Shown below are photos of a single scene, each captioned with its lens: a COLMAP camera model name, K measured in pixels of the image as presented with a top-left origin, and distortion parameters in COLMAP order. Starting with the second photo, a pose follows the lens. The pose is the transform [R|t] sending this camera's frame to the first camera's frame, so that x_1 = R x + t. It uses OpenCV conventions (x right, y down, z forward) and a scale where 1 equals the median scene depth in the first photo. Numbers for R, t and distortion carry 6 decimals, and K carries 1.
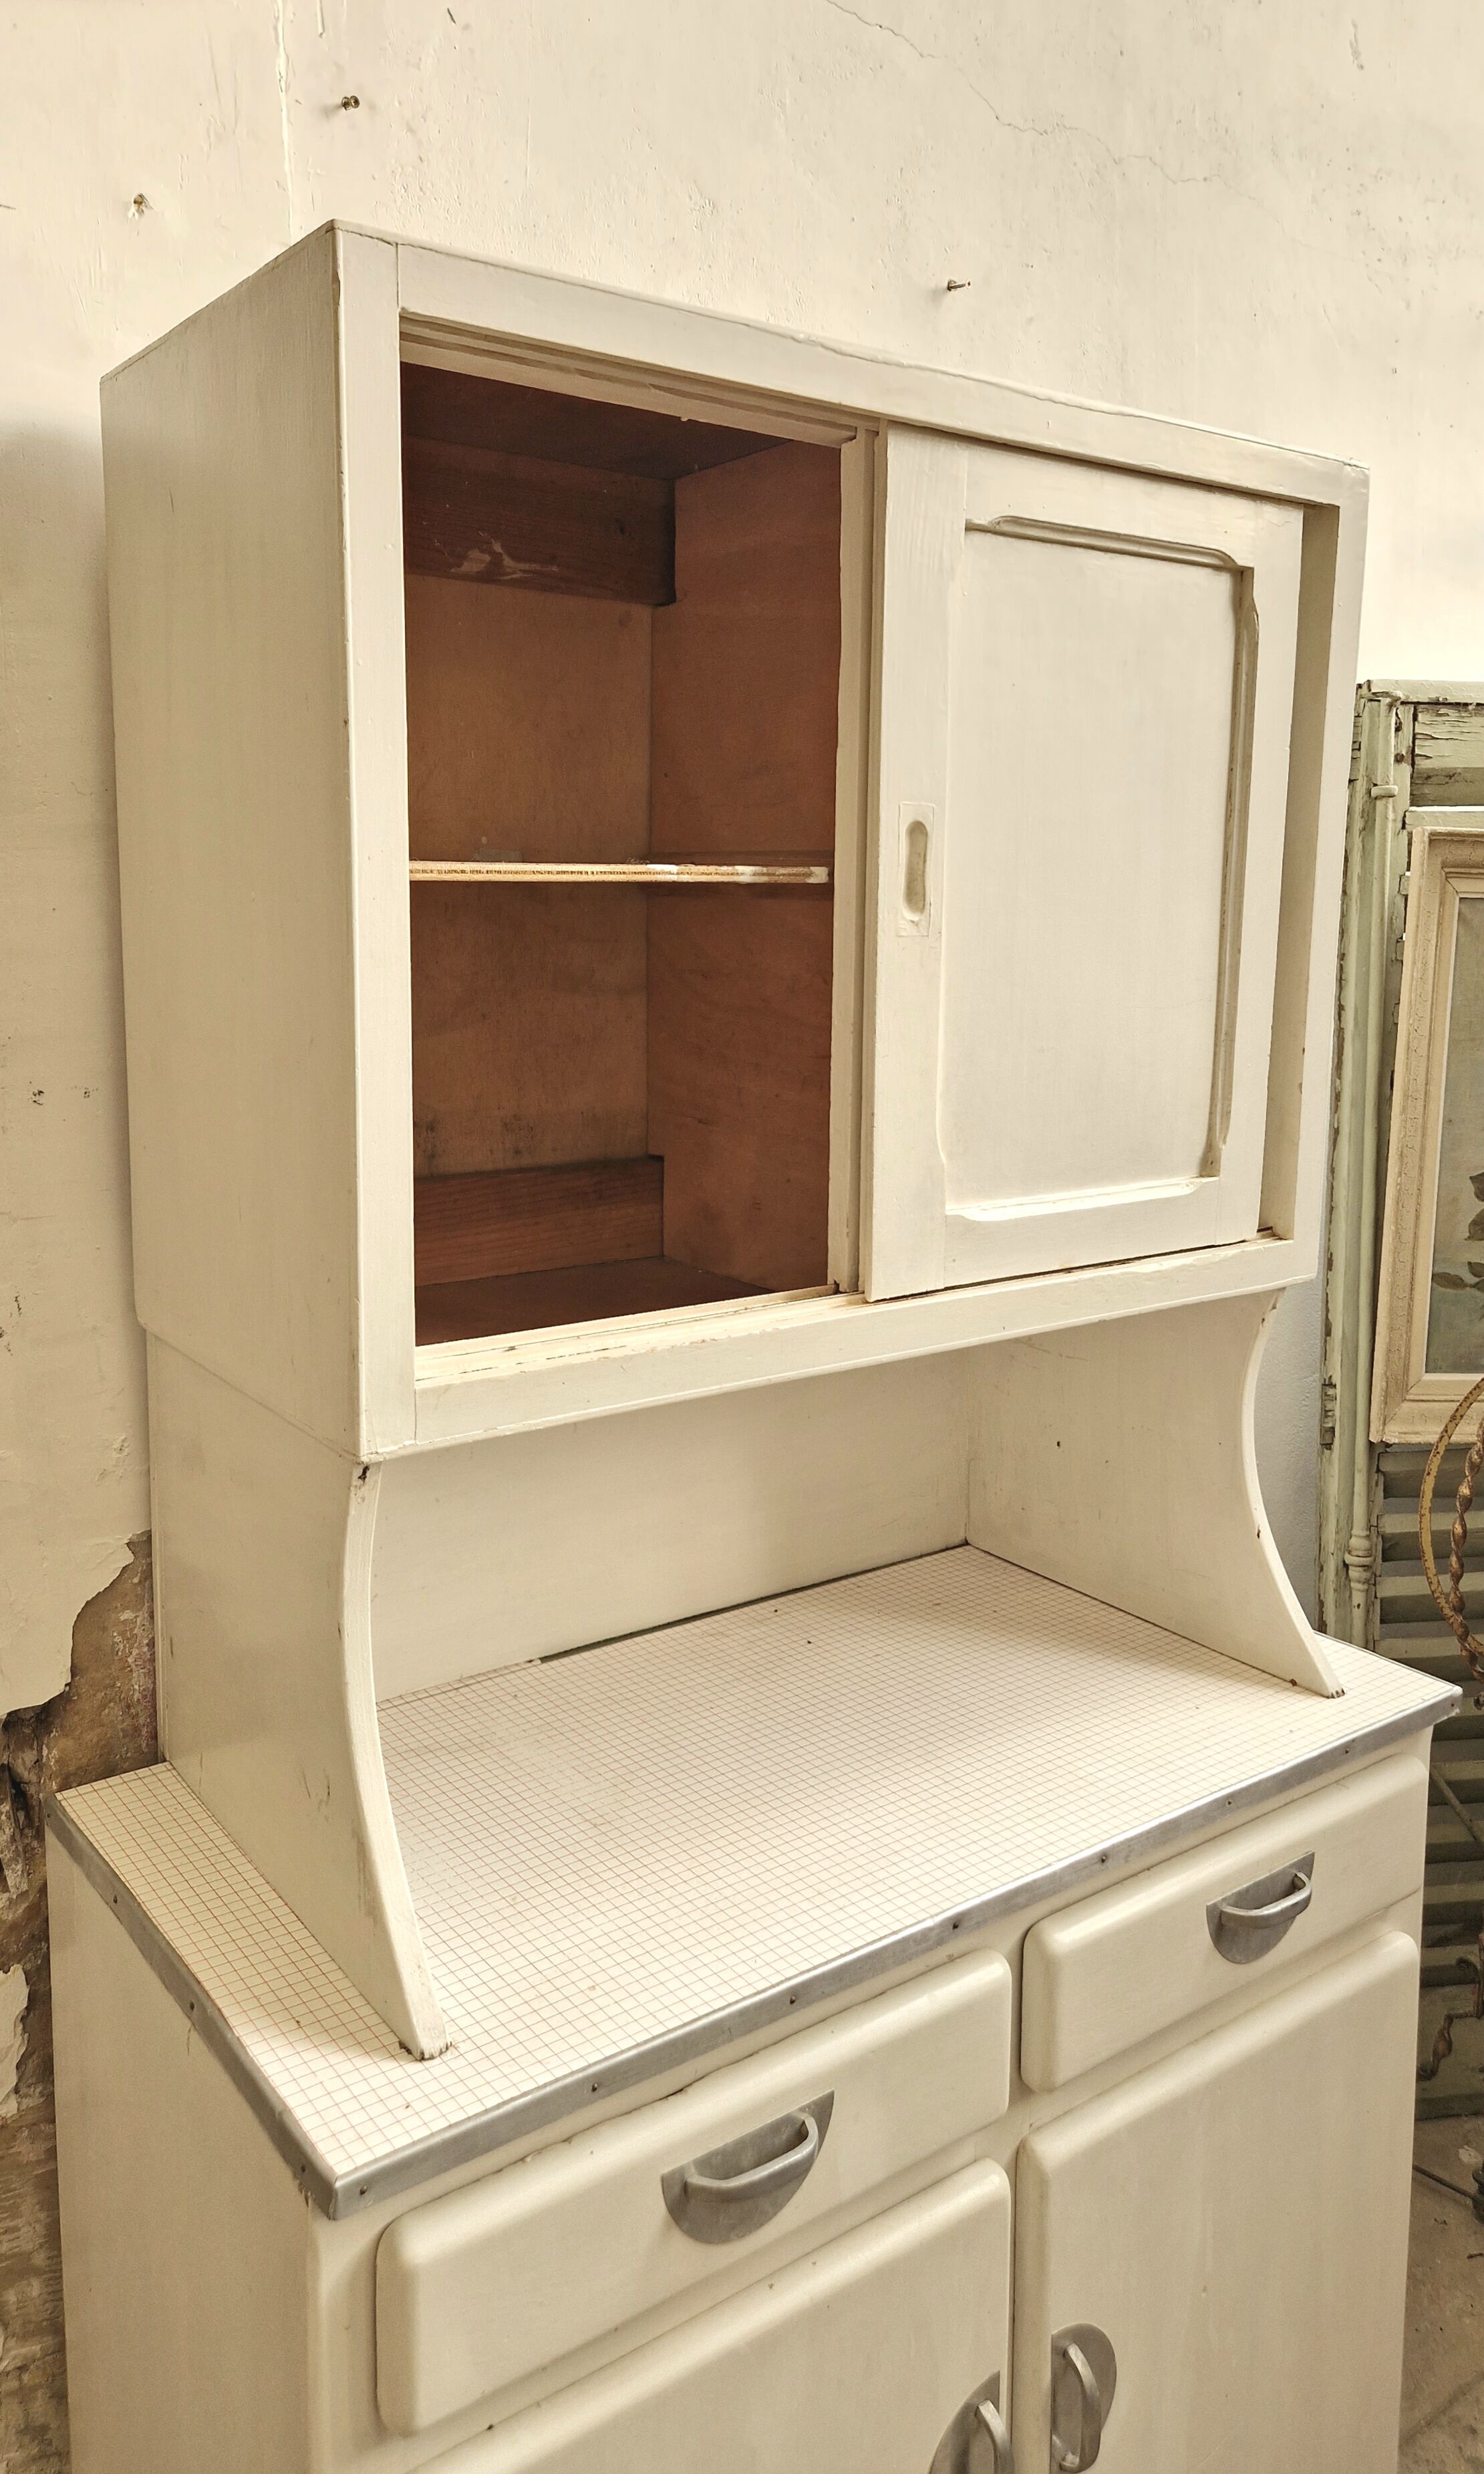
lens RADIAL K [[1780.6, 0, 738.1], [0, 1780.6, 1156.8], [0, 0, 1]] dist [0.059076, -0.044488]
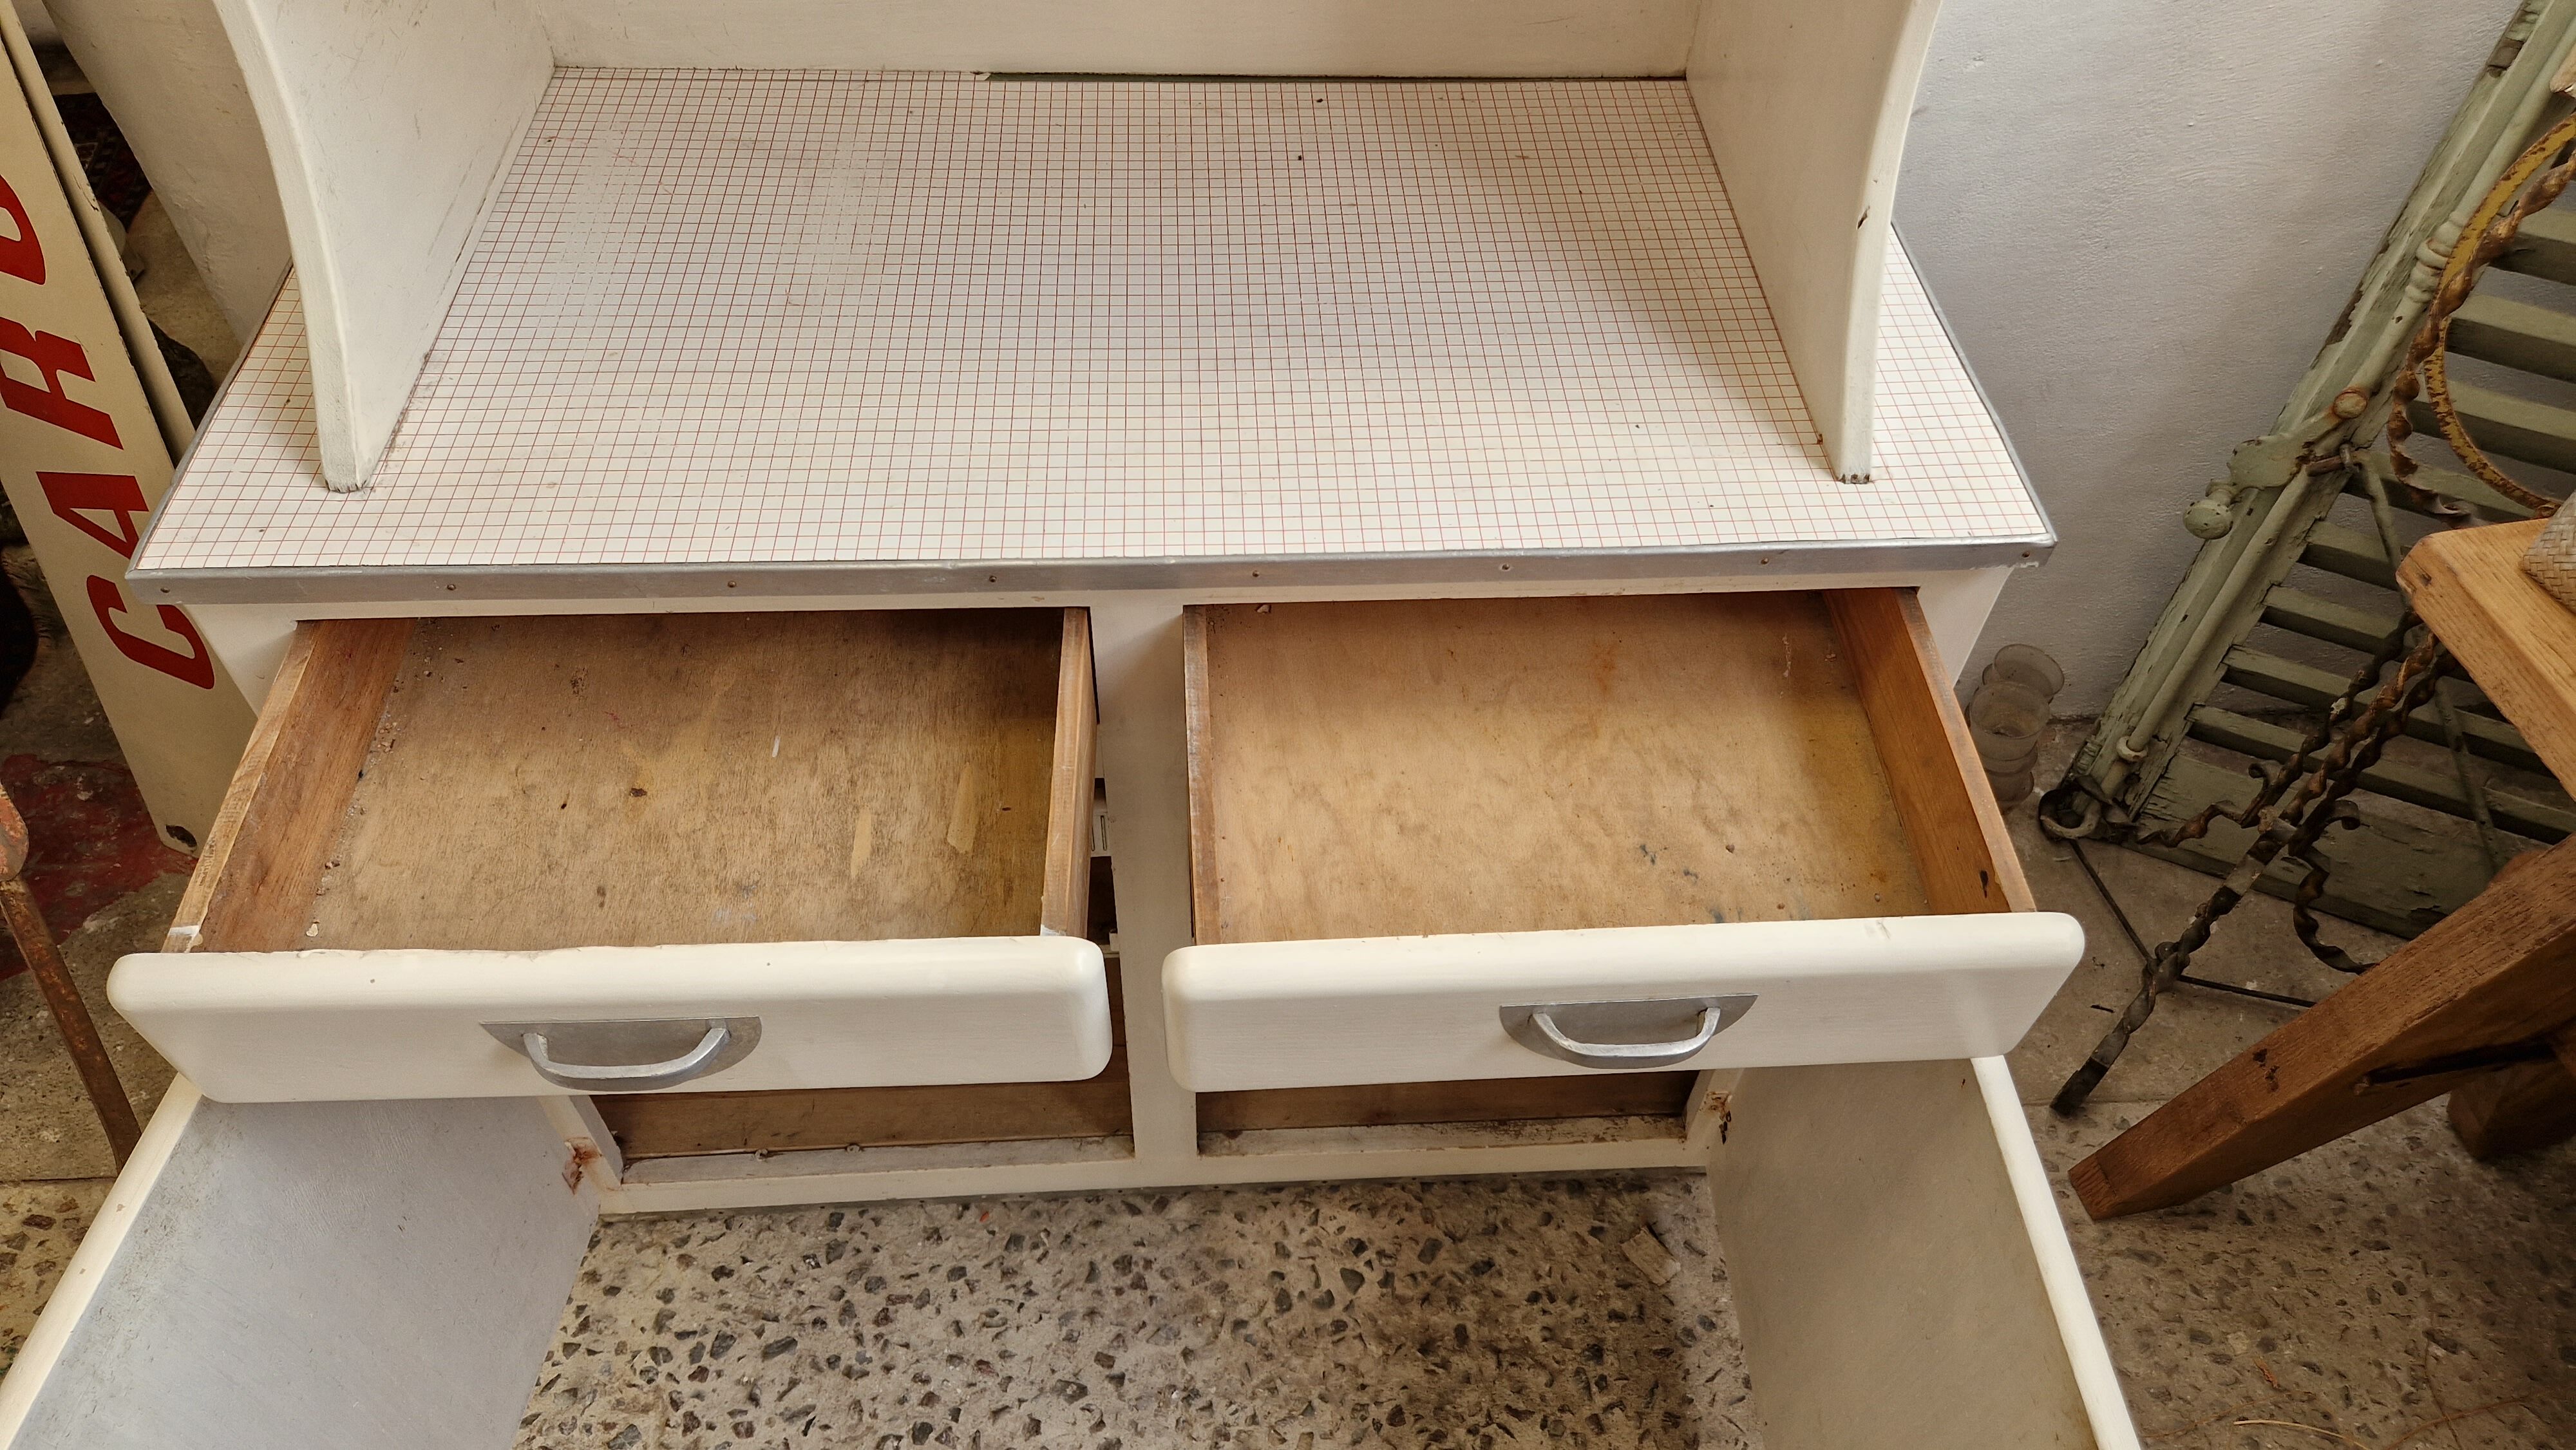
lens RADIAL K [[1727.6, 0, 1301.0], [0, 1727.6, 700.7], [0, 0, 1]] dist [0.064008, -0.057164]
pose [[0.840945, 0.421222, -0.339683, 0.441646], [-0.099742, 0.737644, 0.667782, -0.061020], [0.531849, -0.527687, 0.662331, 0.434904]]
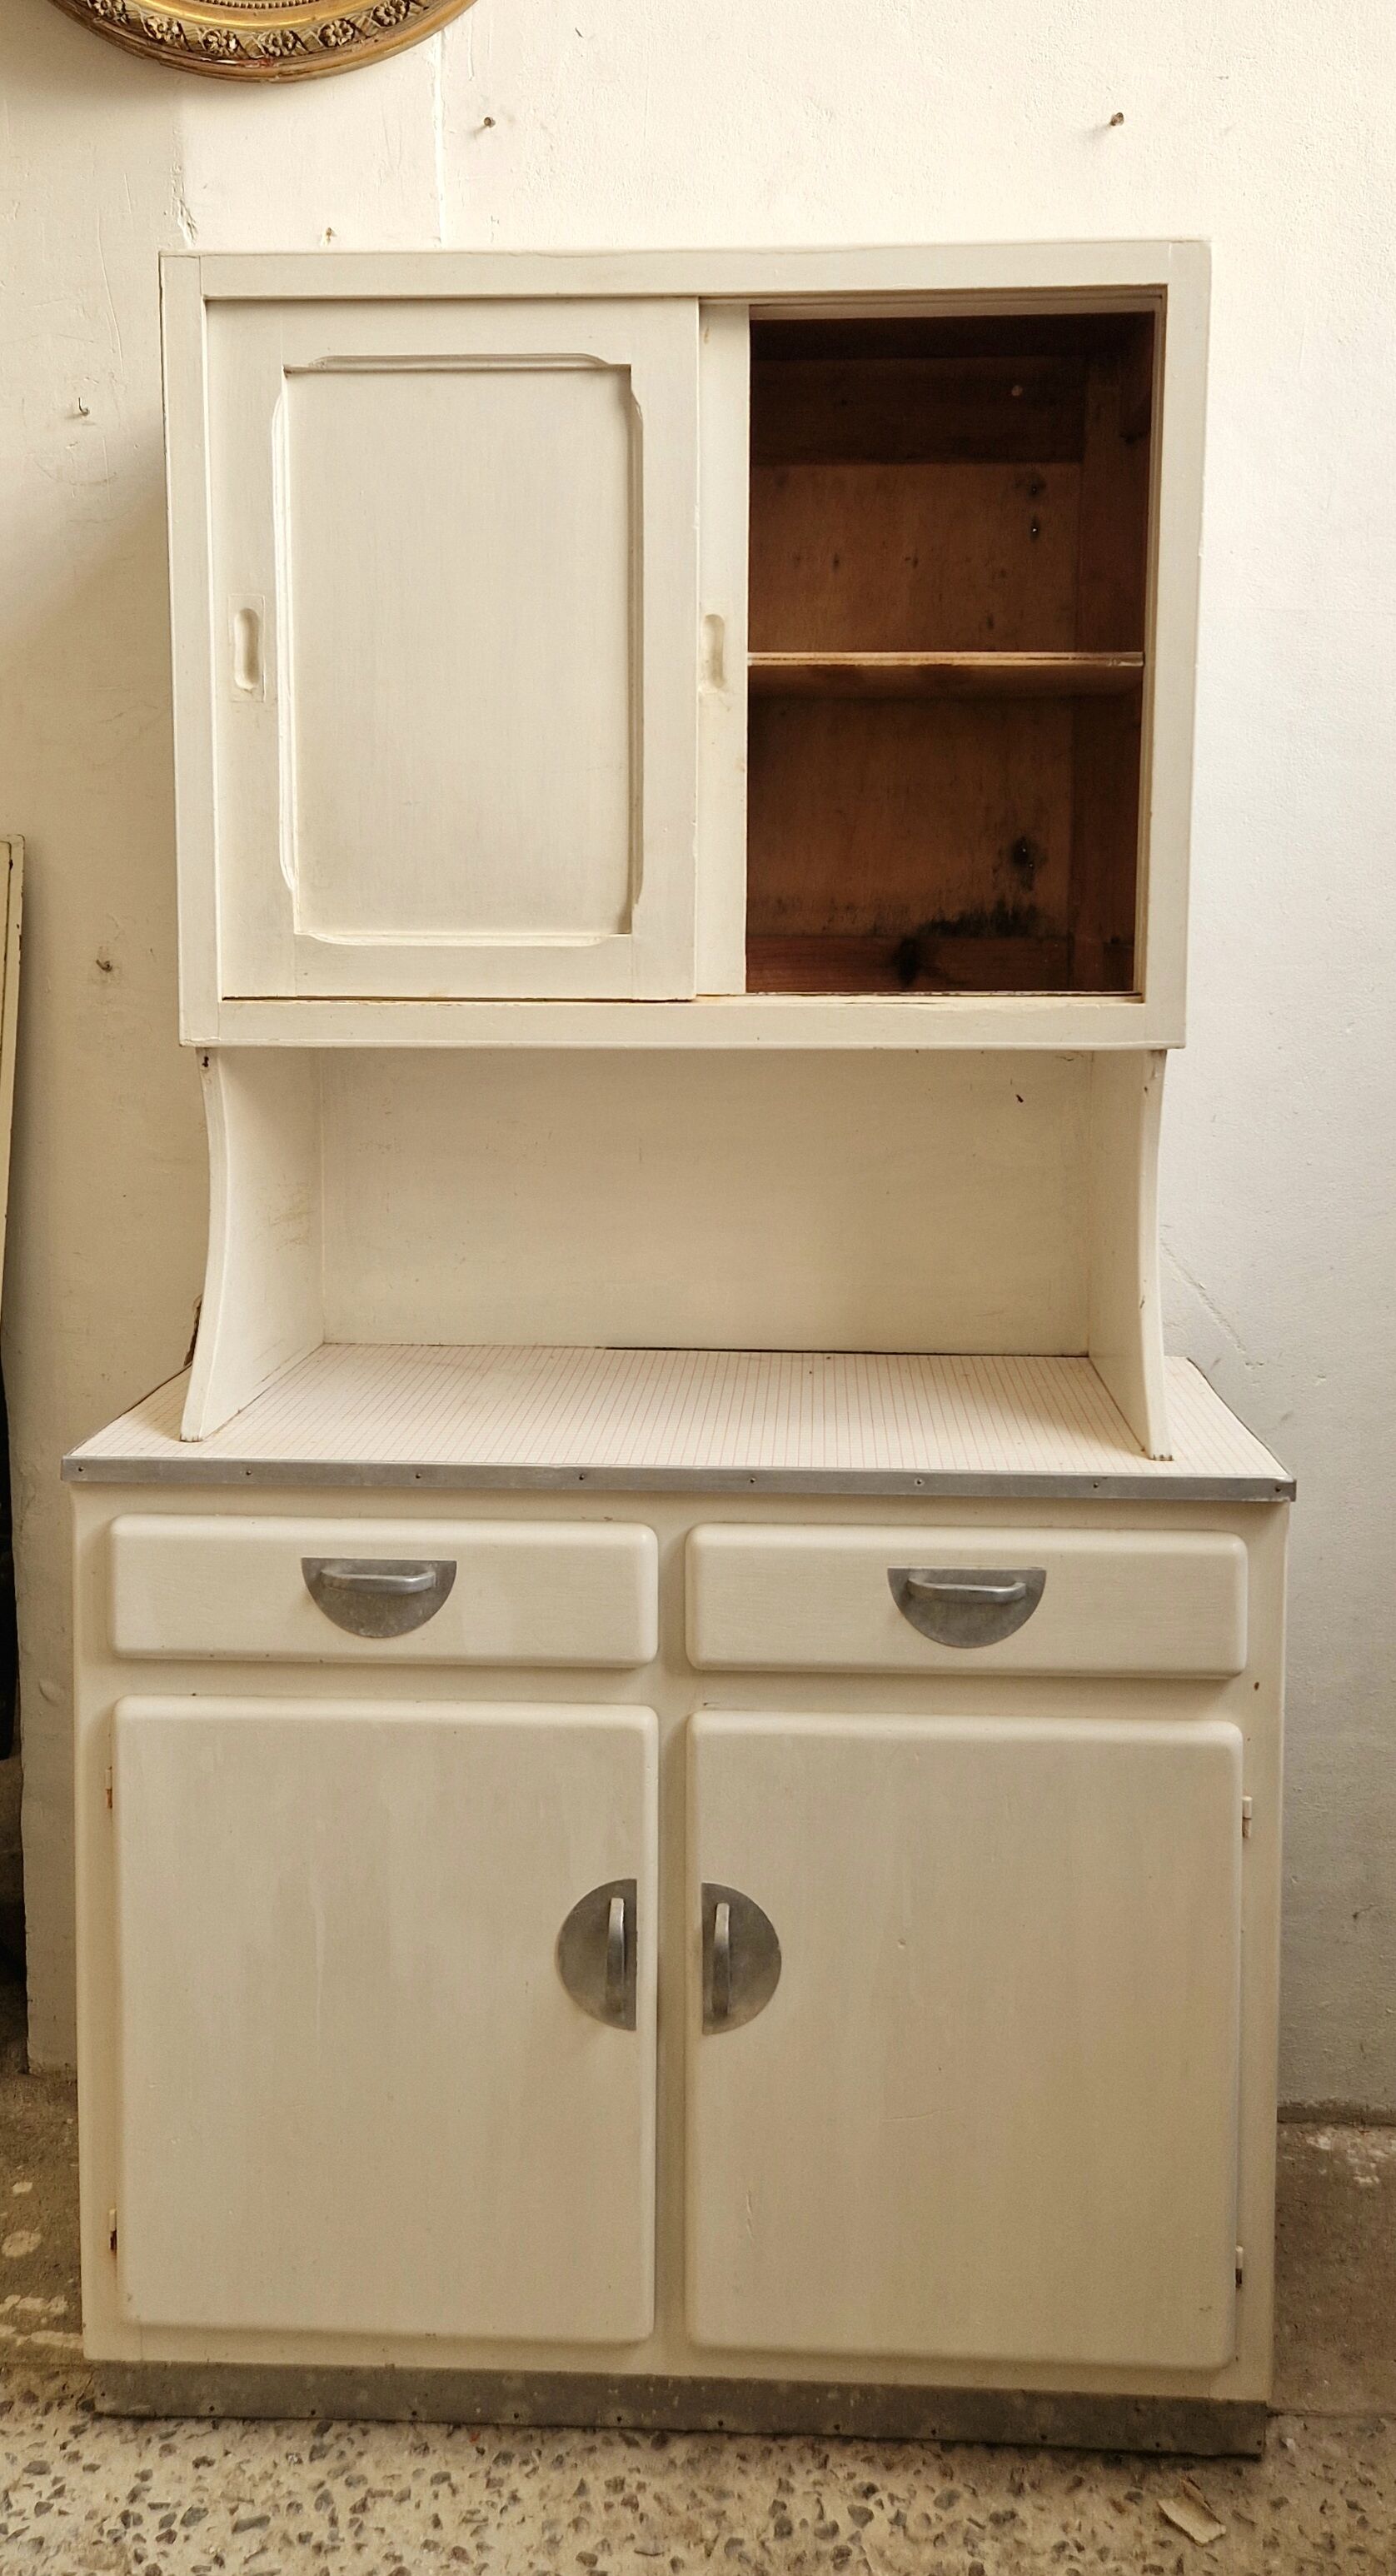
lens RADIAL K [[2200.3, 0, 716.4], [0, 2200.3, 1144.2], [0, 0, 1]] dist [0.076226, -0.055947]
pose [[0.779548, 0.060290, -0.623434, 0.953455], [-0.085912, 0.996241, -0.011082, 0.168898], [0.620422, 0.062199, 0.781798, -0.138472]]
